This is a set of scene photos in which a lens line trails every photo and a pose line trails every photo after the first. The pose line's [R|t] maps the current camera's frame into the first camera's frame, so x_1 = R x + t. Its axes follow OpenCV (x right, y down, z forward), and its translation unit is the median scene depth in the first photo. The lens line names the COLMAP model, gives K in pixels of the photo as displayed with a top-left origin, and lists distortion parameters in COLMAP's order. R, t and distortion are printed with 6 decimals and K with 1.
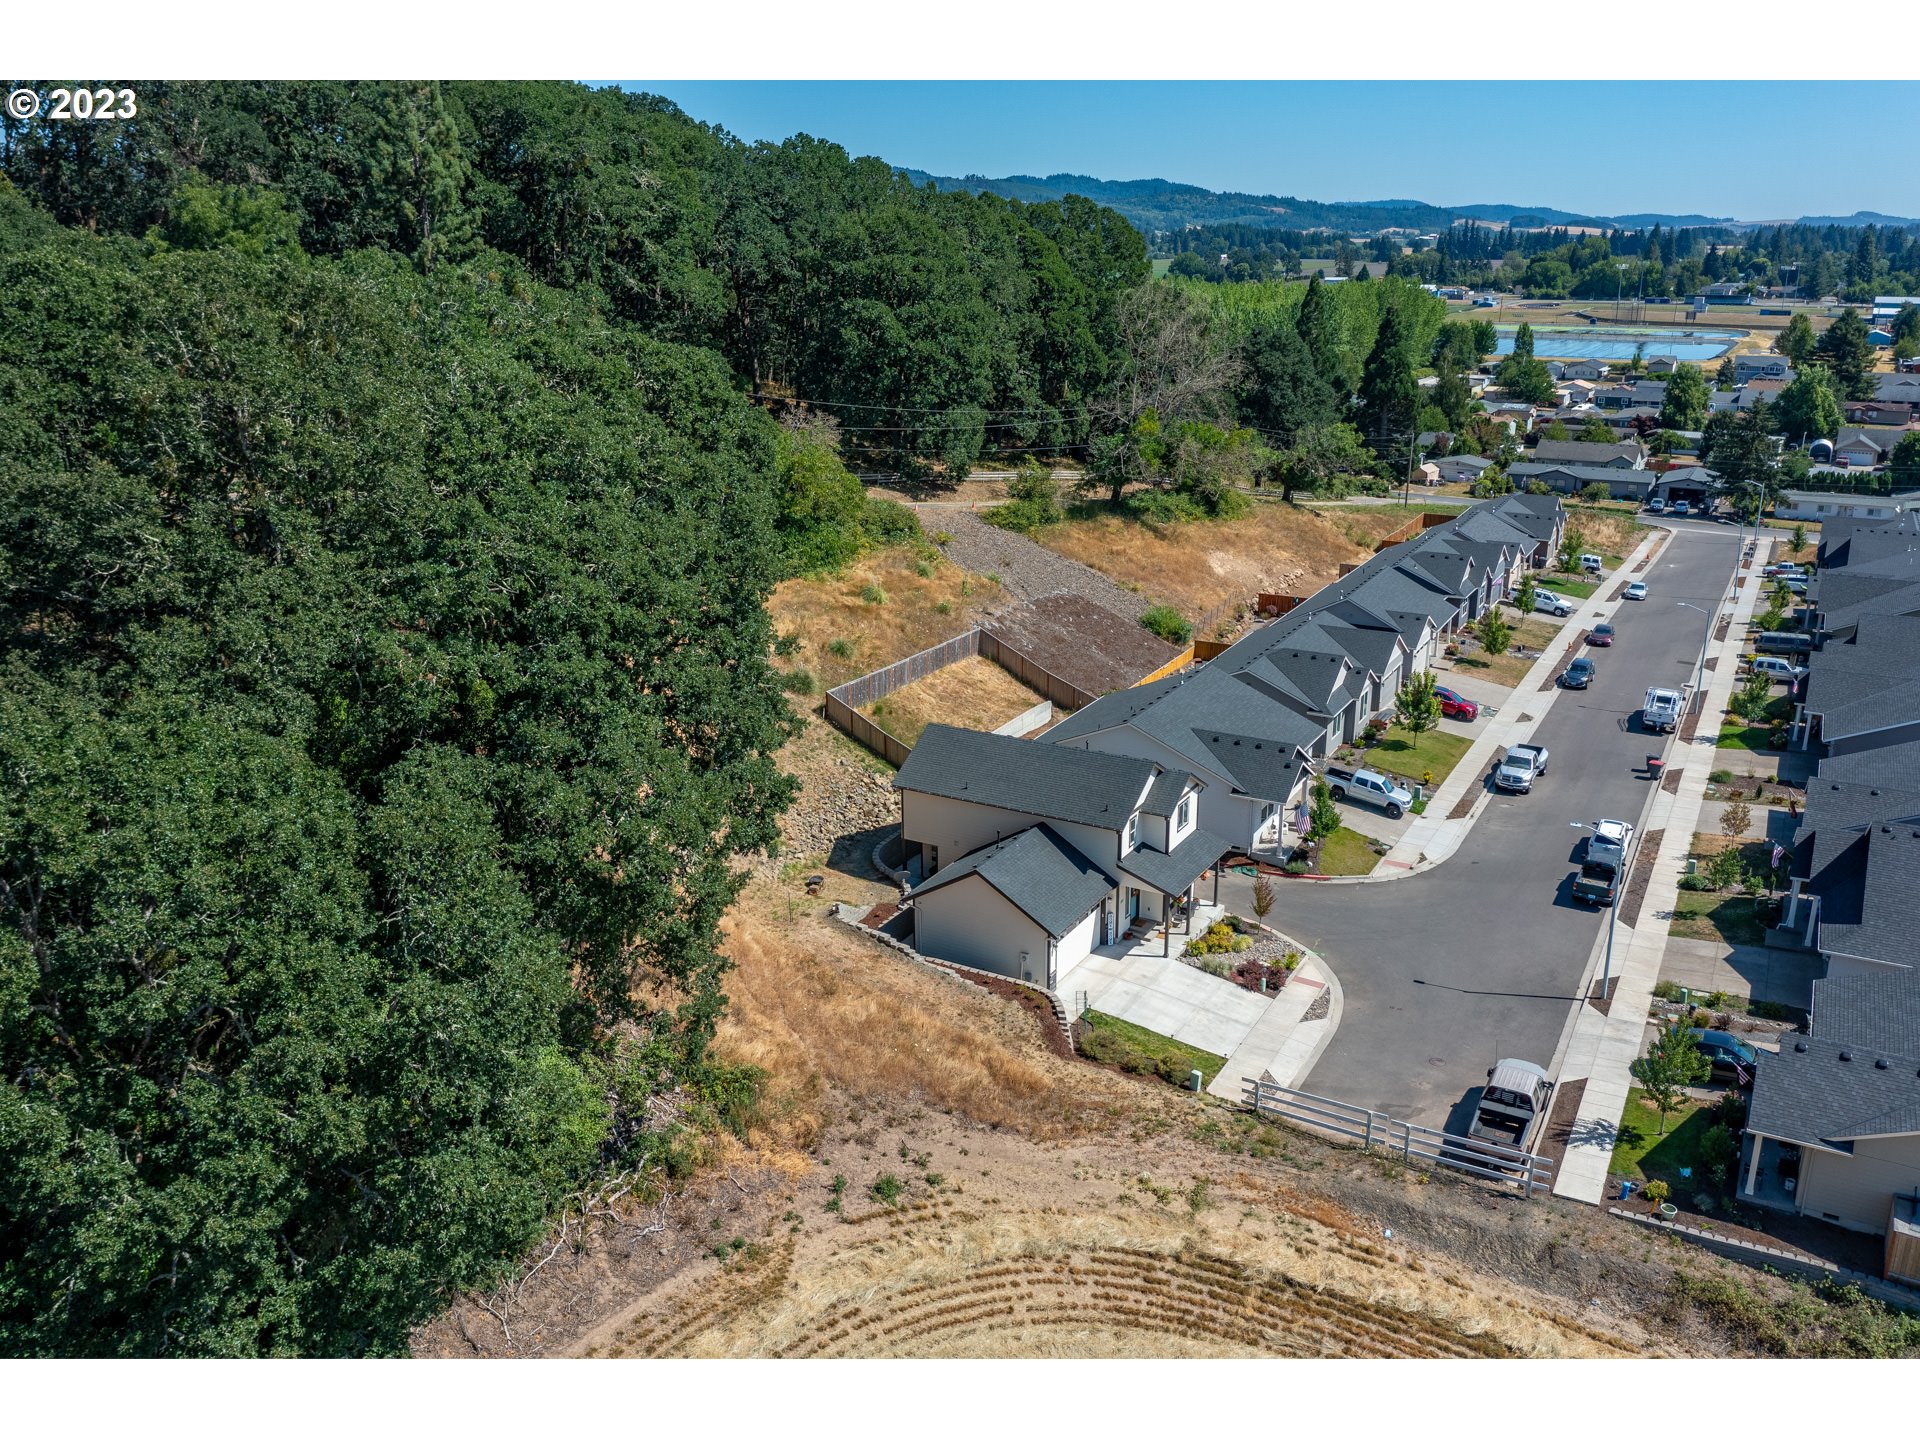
lens RADIAL K [[1597.7, 0, 959.6], [0, 1597.7, 729.3], [0, 0, 1]] dist [-0.002112, -0.009474]
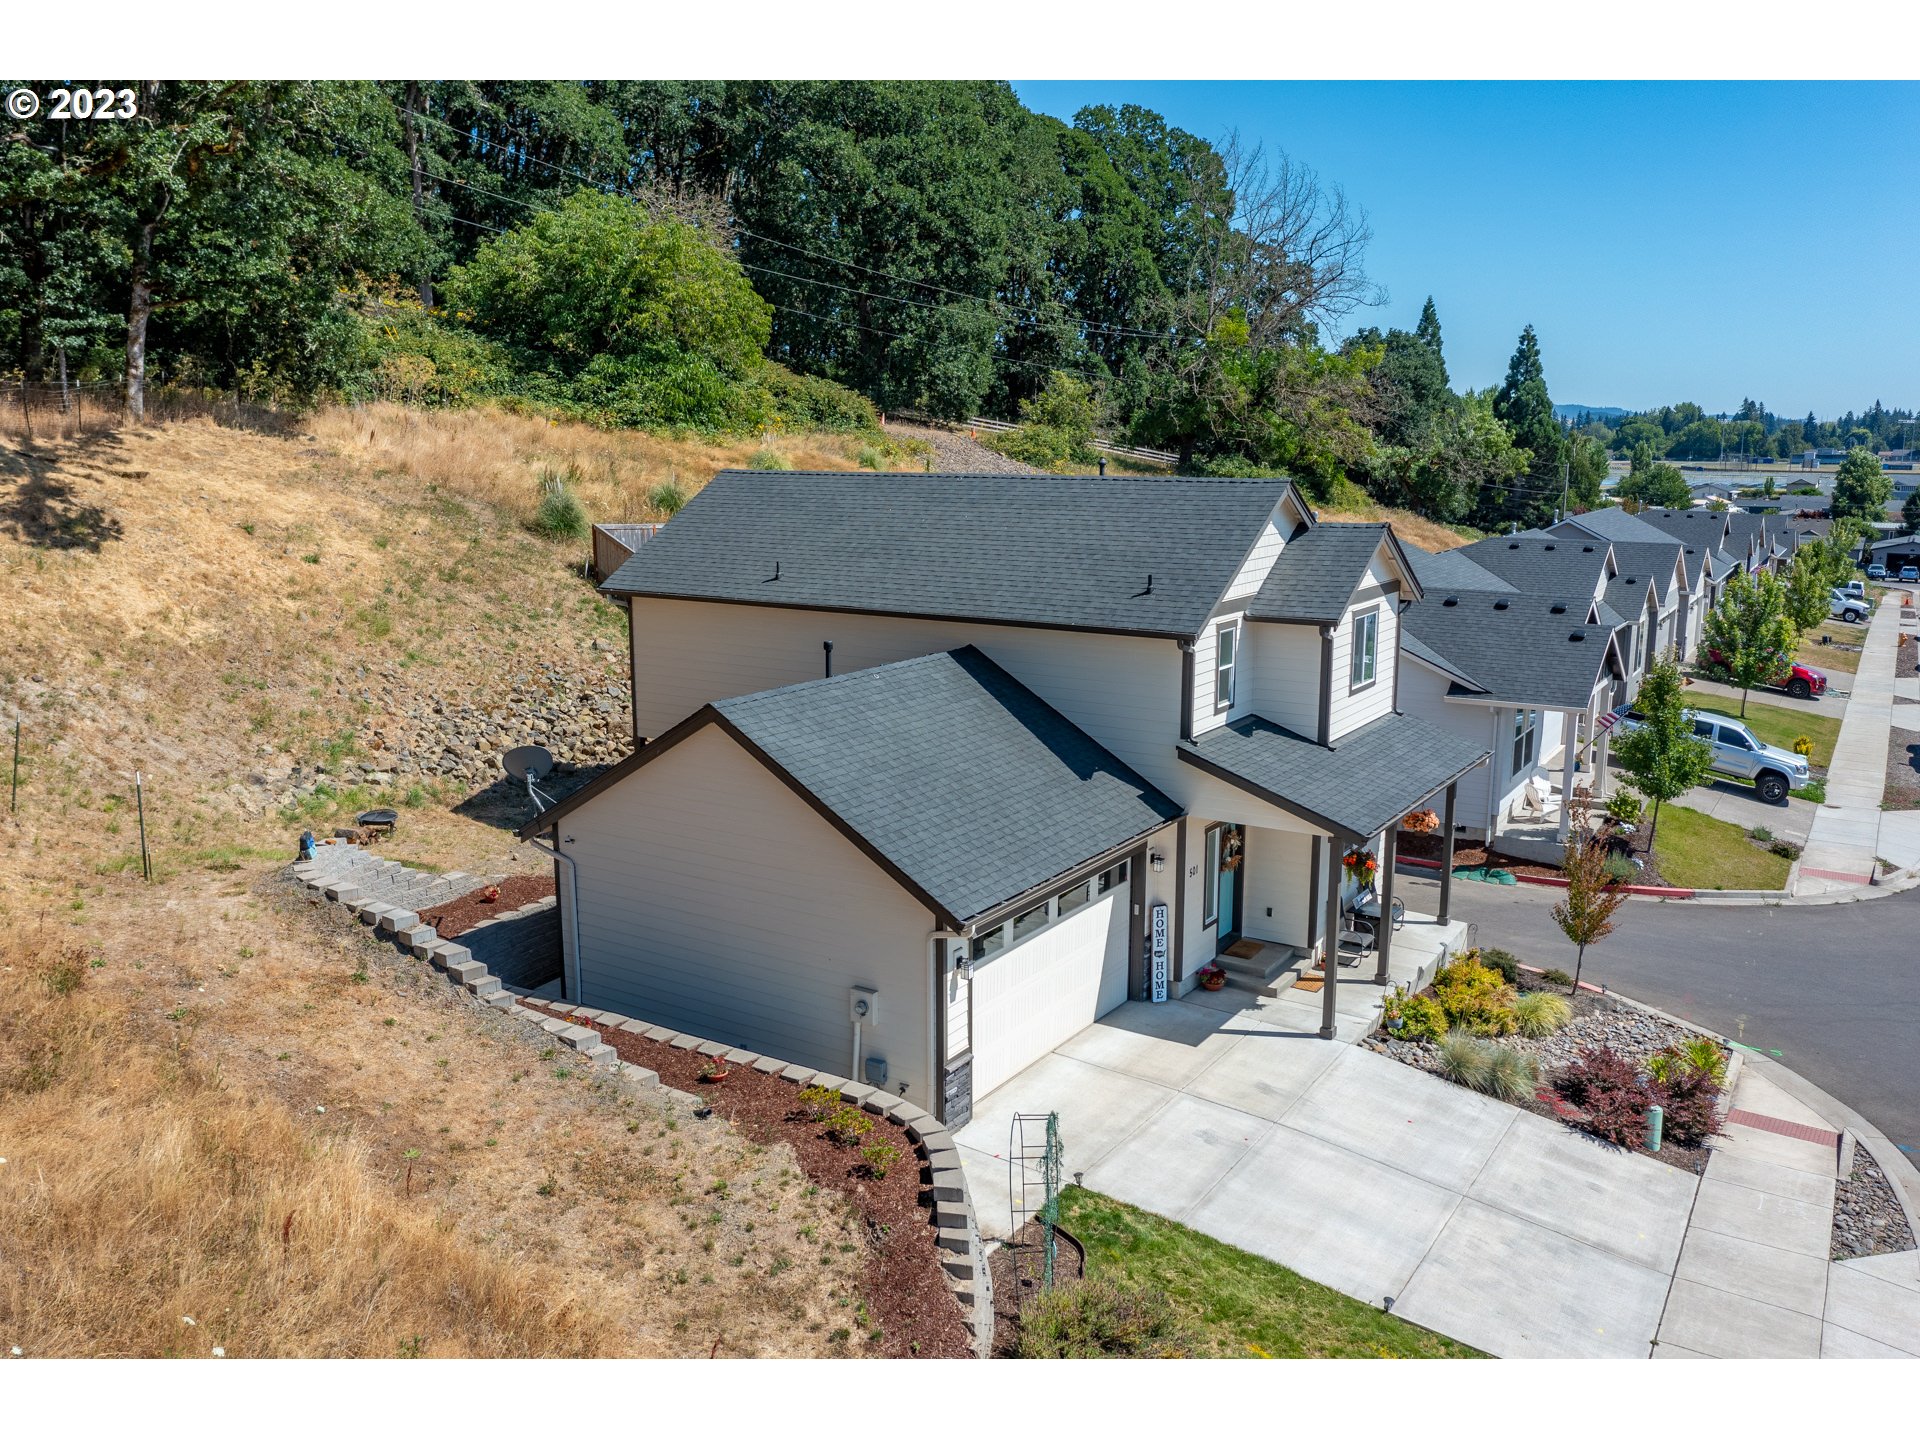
lens RADIAL K [[1597.7, 0, 962.0], [0, 1597.7, 704.3], [0, 0, 1]] dist [-0.002112, -0.009474]
pose [[0.998924, 0.018001, -0.042733, 0.066189], [-0.023489, 0.991020, -0.131632, 0.118328], [0.039979, 0.132495, 0.990377, 0.655792]]
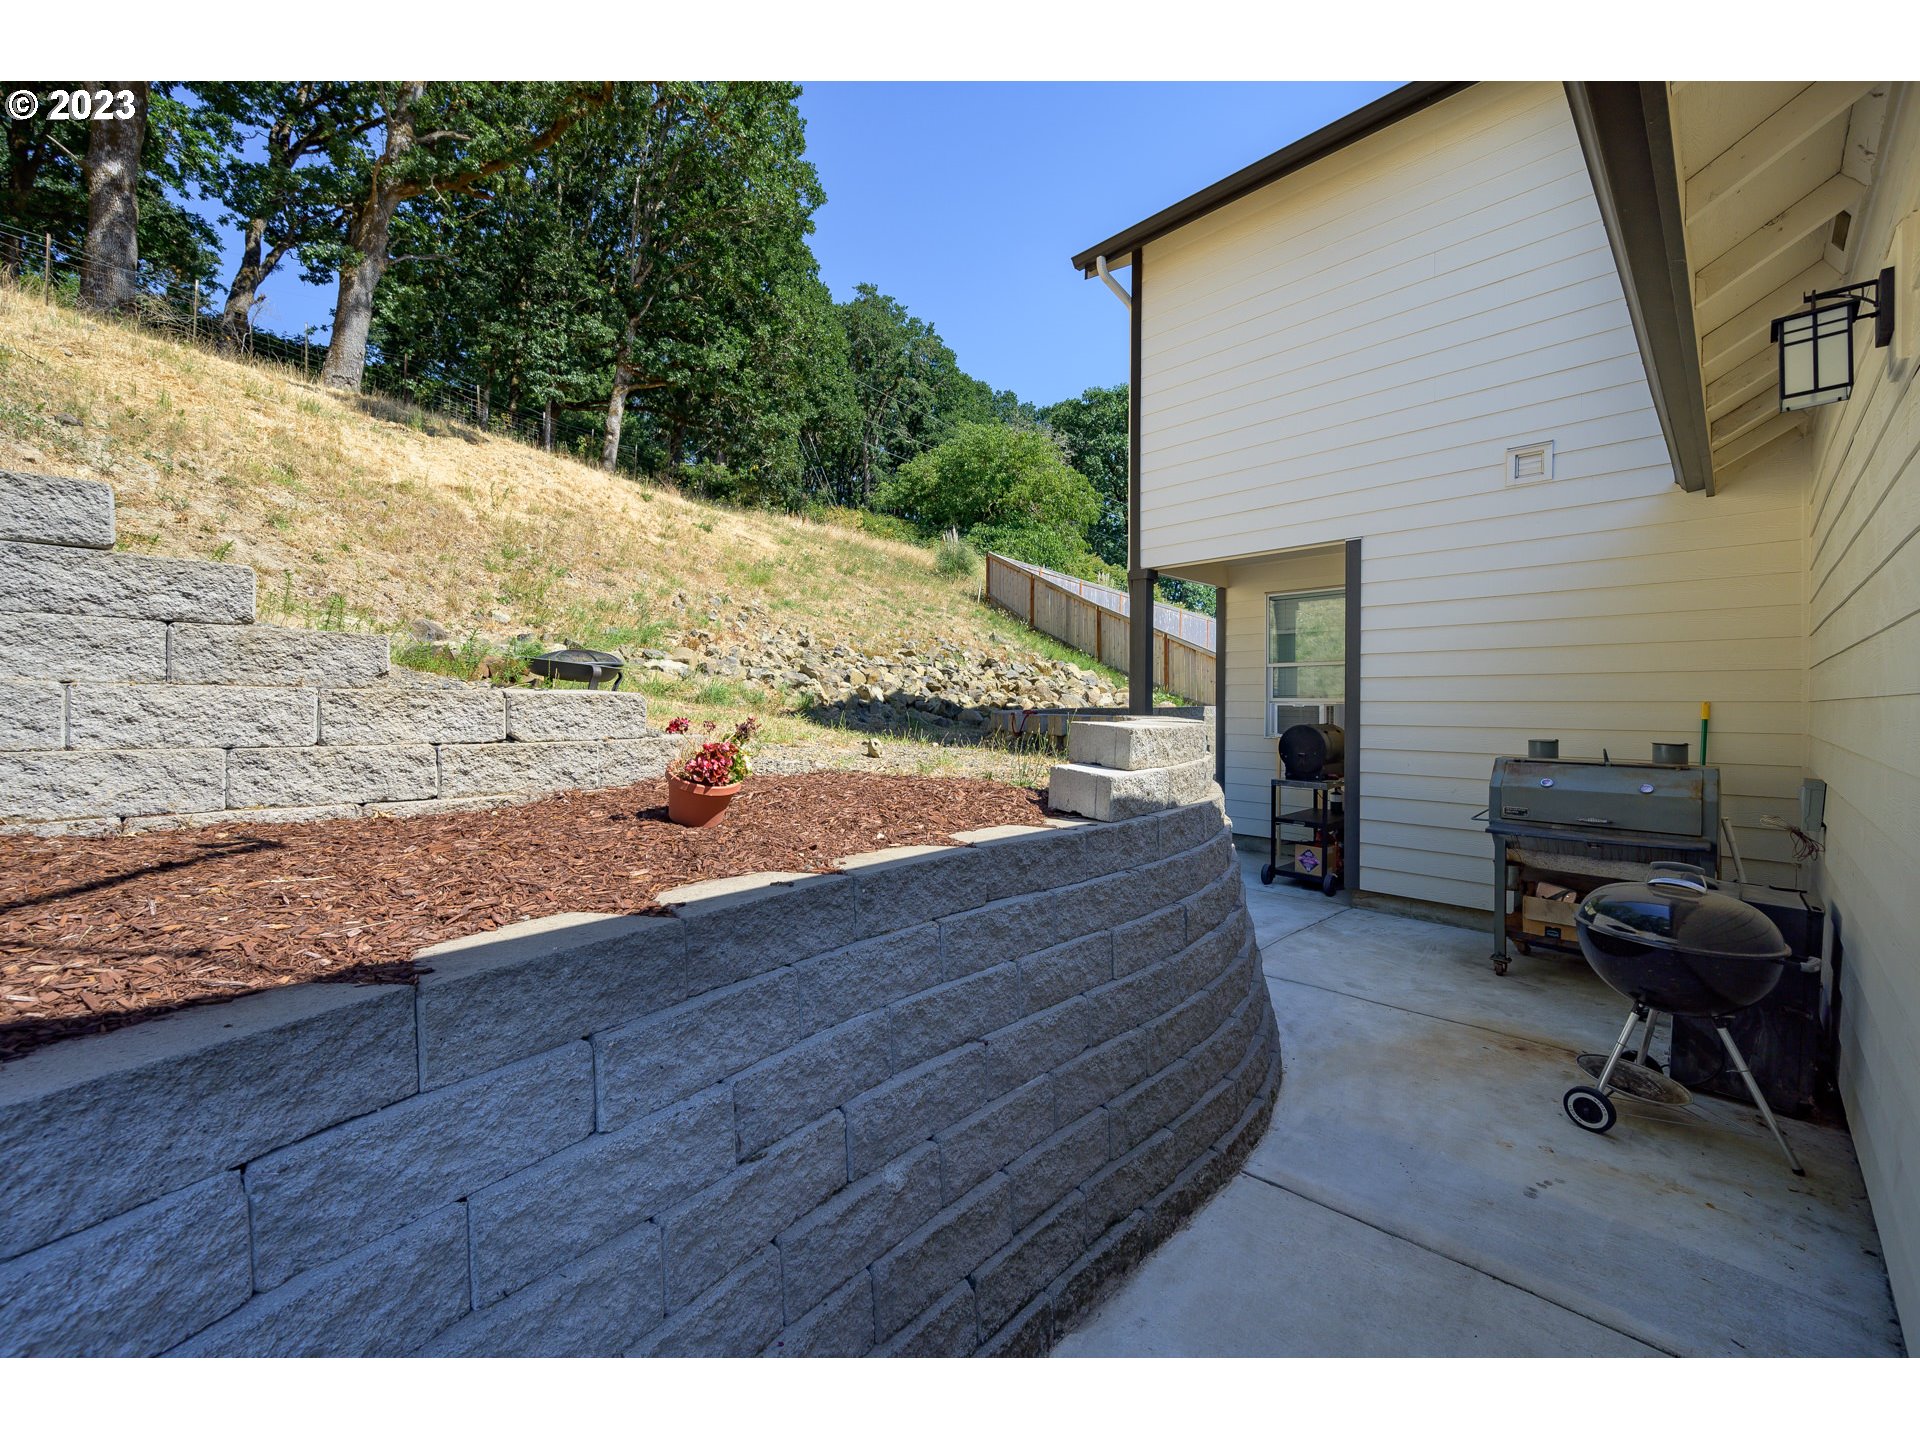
lens RADIAL K [[771.2, 0, 952.5], [0, 771.2, 711.7], [0, 0, 1]] dist [0.000334, 0.000216]
pose [[0.965164, 0.021832, -0.260733, -0.033920], [-0.097603, 0.954624, -0.281367, 0.120859], [0.242759, 0.297013, 0.923499, 0.978000]]
